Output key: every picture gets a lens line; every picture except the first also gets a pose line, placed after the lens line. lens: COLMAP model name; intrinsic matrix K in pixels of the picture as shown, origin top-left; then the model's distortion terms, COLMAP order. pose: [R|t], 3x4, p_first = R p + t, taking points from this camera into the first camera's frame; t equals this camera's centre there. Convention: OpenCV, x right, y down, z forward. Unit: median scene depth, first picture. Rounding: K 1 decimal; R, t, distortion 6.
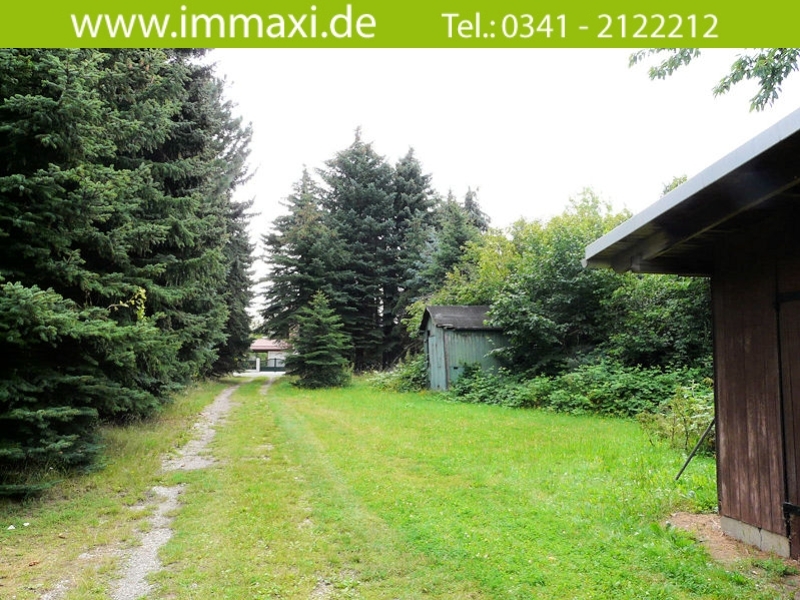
lens RADIAL K [[666.2, 0, 399.3], [0, 666.2, 299.7], [0, 0, 1]] dist [-0.077180, 0.084021]
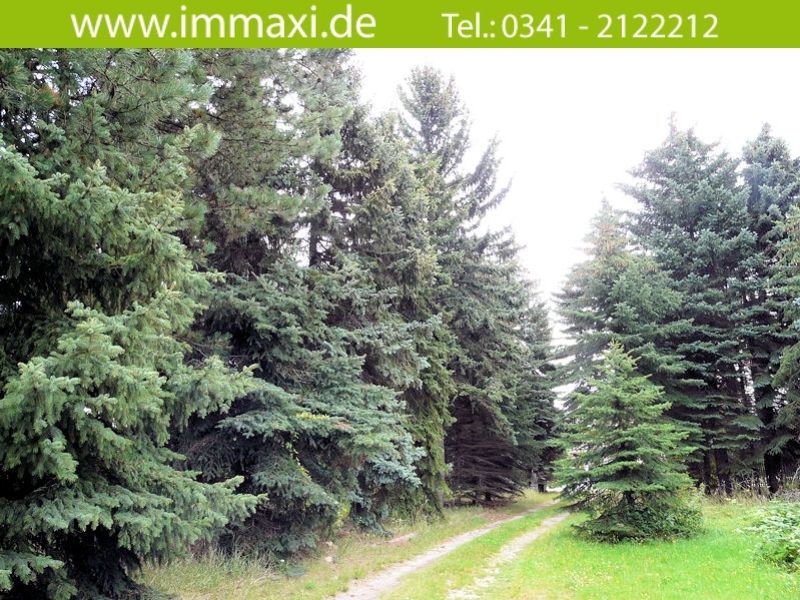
lens RADIAL K [[666.2, 0, 395.5], [0, 666.2, 302.6], [0, 0, 1]] dist [-0.077180, 0.084021]
pose [[0.865516, -0.133233, -0.482837, -0.009806], [0.061094, 0.984857, -0.162246, 0.021589], [0.497142, 0.110928, 0.860549, 0.342893]]
